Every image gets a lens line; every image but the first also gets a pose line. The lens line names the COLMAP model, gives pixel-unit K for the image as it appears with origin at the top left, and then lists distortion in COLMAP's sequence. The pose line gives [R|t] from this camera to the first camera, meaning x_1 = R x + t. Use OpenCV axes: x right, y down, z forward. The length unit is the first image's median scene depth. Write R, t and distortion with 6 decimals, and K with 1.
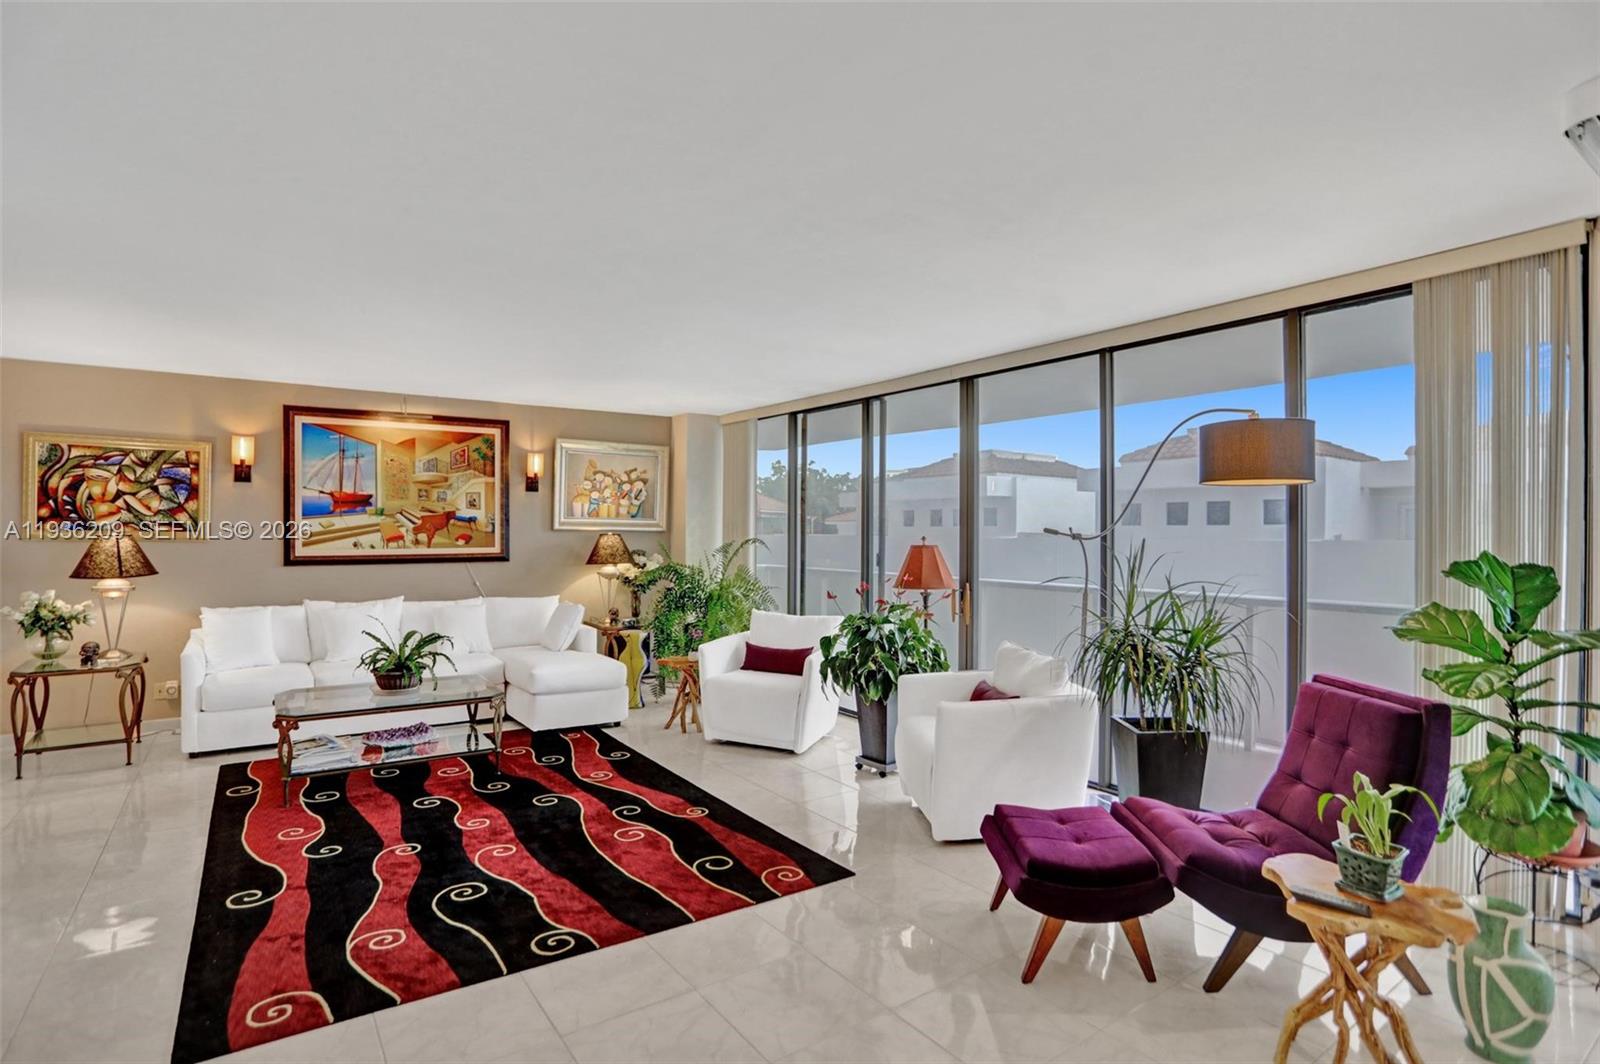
lens RADIAL K [[799.2, 0, 783.0], [0, 799.2, 538.3], [0, 0, 1]] dist [-0.074004, 0.037558]
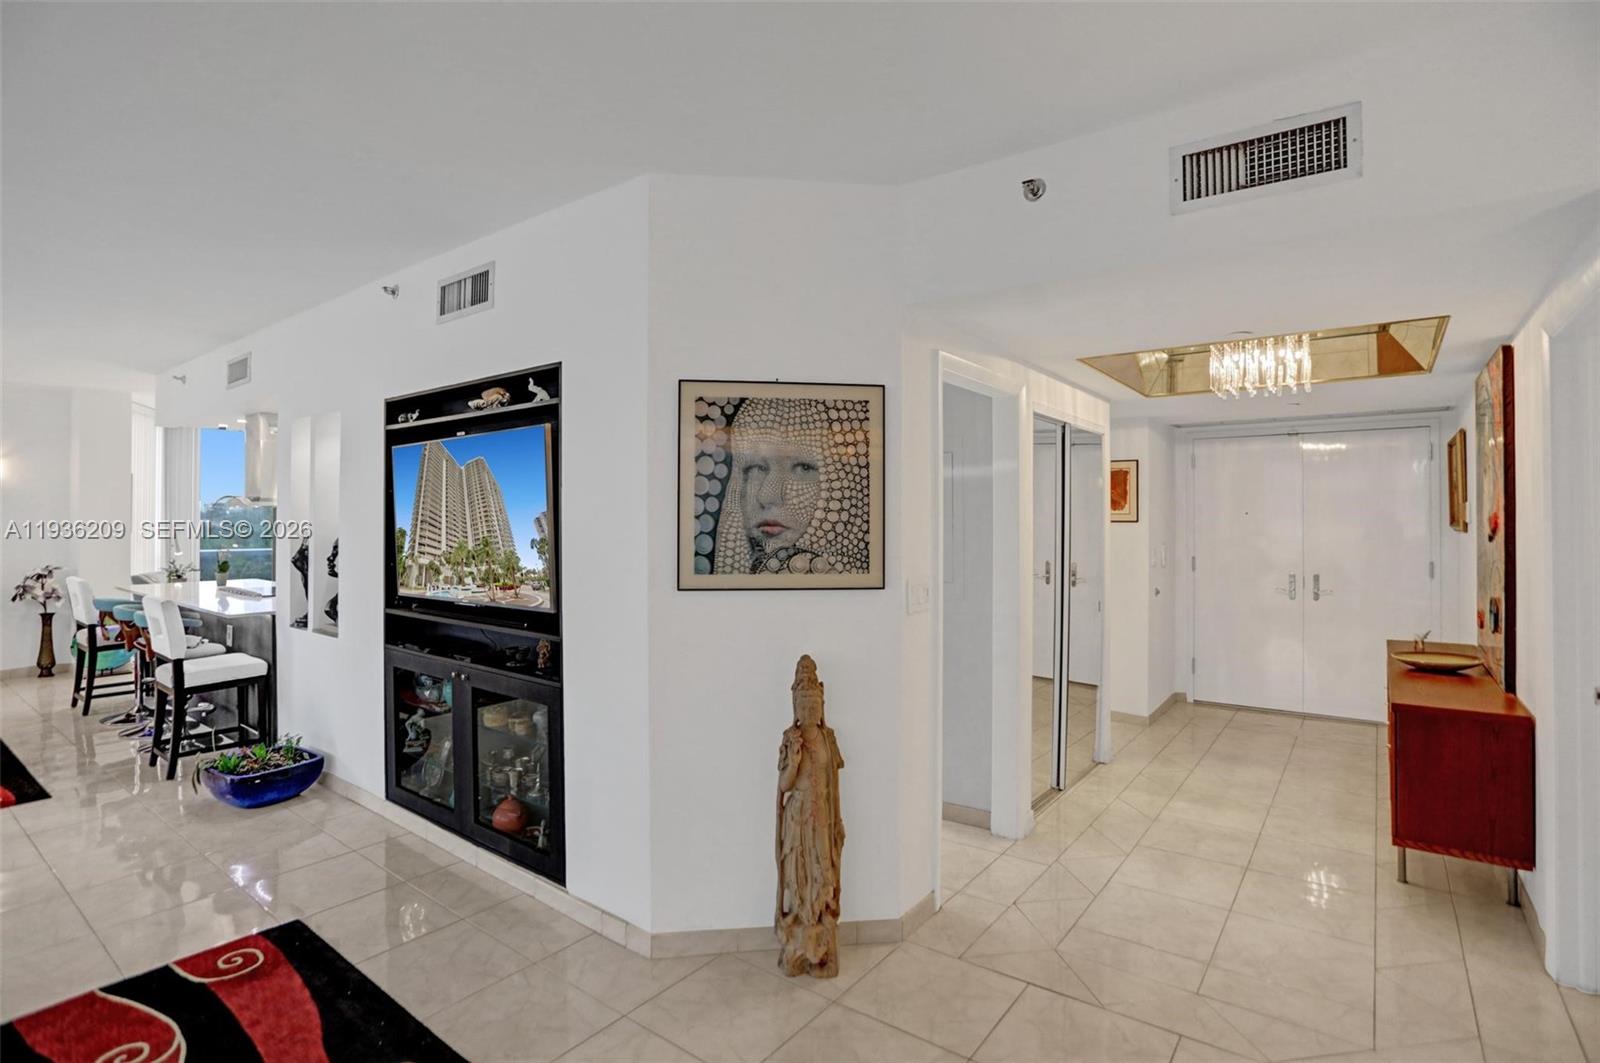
lens RADIAL K [[788.8, 0, 781.0], [0, 788.8, 515.1], [0, 0, 1]] dist [-0.057112, 0.022269]
pose [[-0.952792, -0.005104, -0.303581, -0.399542], [-0.005069, 0.999987, -0.000905, -0.004915], [0.303582, 0.000676, -0.952805, 0.848538]]
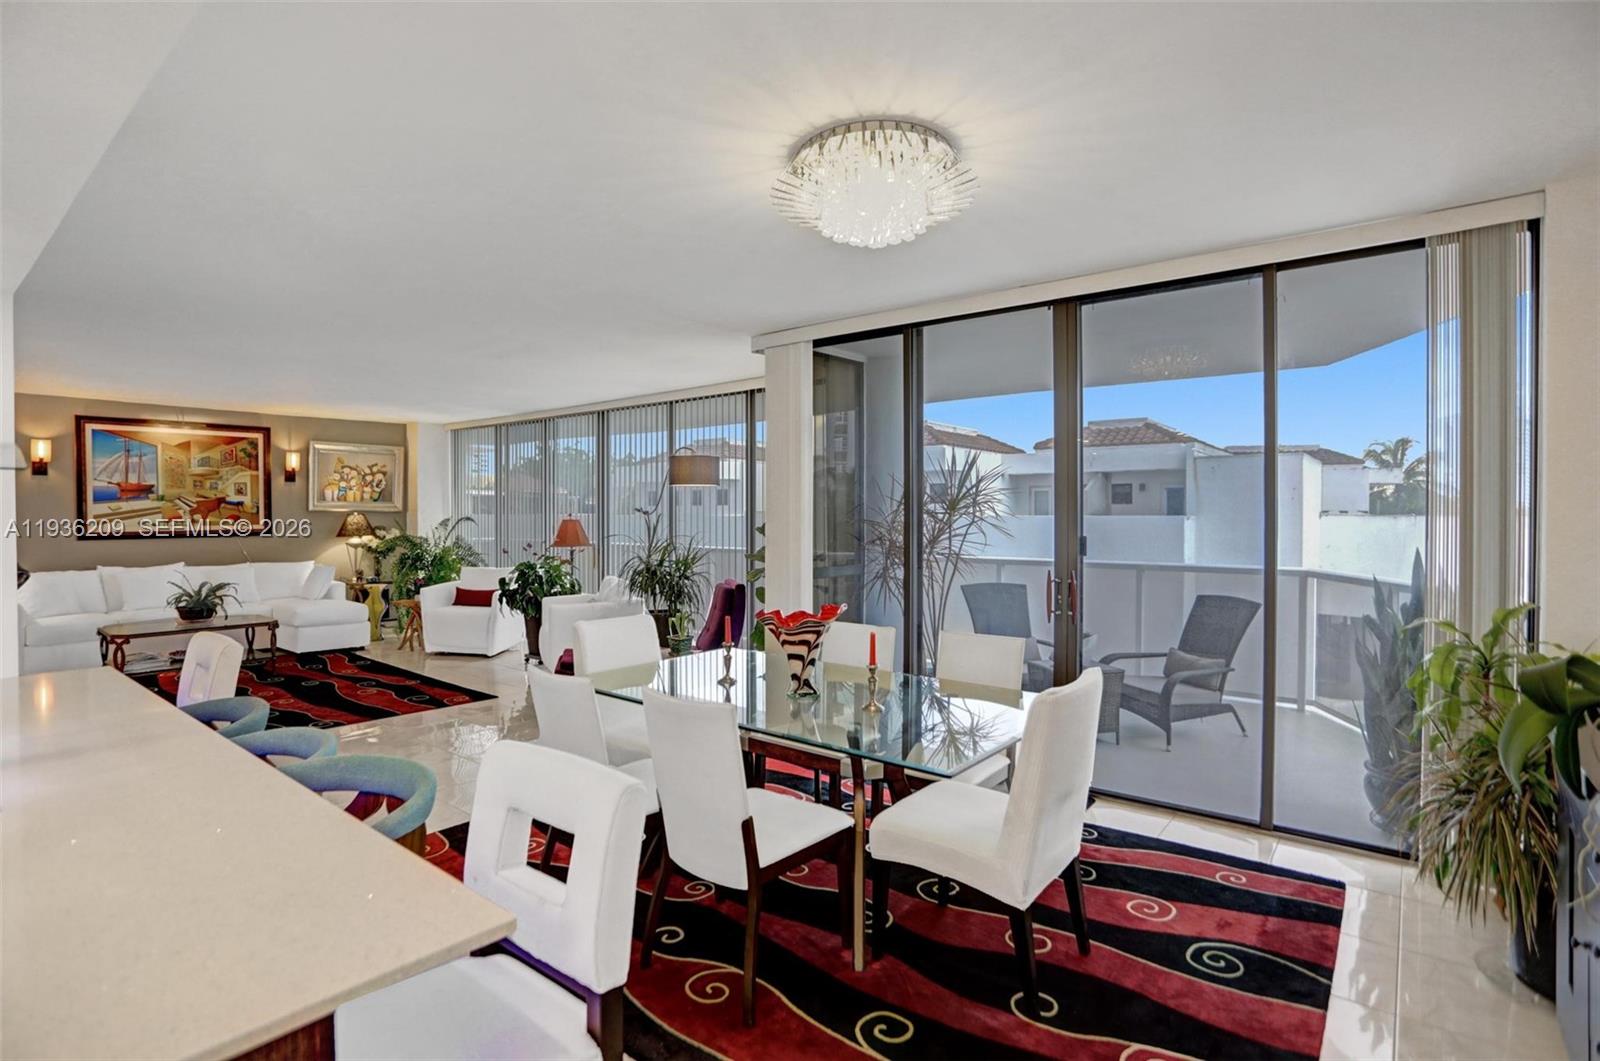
lens RADIAL K [[790.5, 0, 788.2], [0, 790.5, 527.0], [0, 0, 1]] dist [-0.069499, 0.025596]
pose [[0.959201, -0.011037, 0.282511, 0.126501], [0.007282, 0.999871, 0.014338, 0.003705], [-0.282632, -0.011696, 0.959157, -0.513798]]
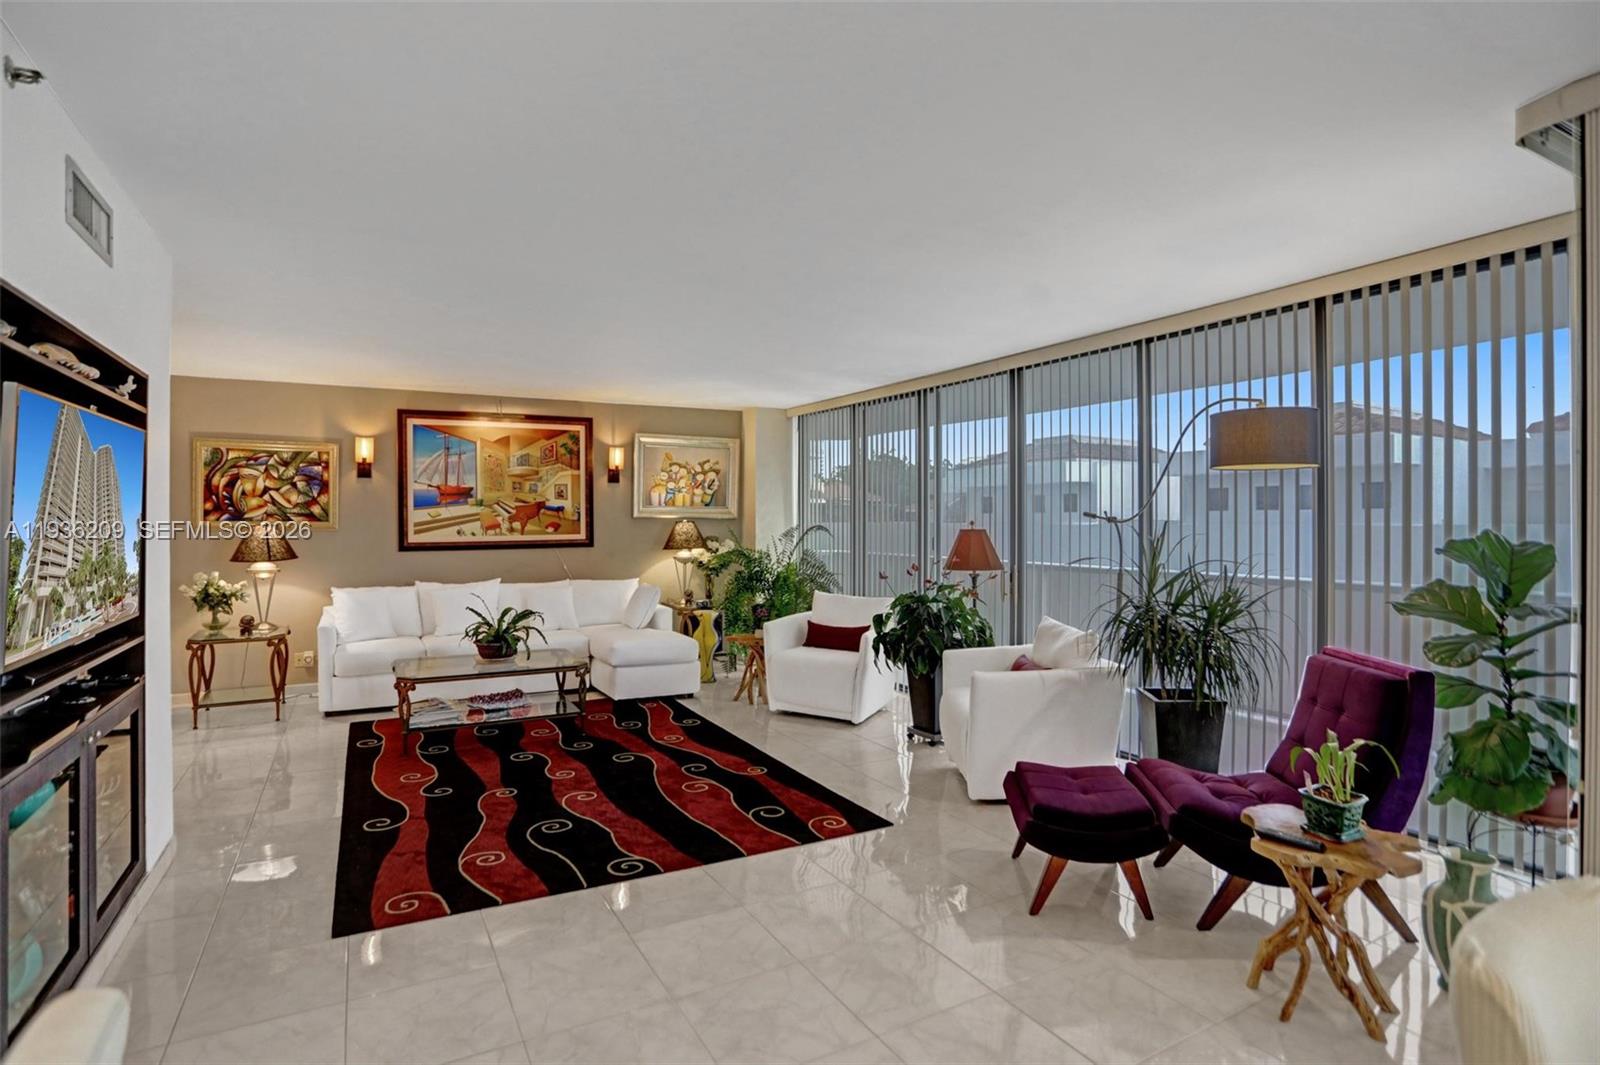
lens RADIAL K [[798.9, 0, 774.6], [0, 798.9, 529.2], [0, 0, 1]] dist [-0.095512, 0.066481]
pose [[0.993517, -0.005865, -0.113528, 0.029702], [0.006282, 0.999975, 0.003313, 0.002845], [0.113506, -0.004005, 0.993529, -0.065842]]
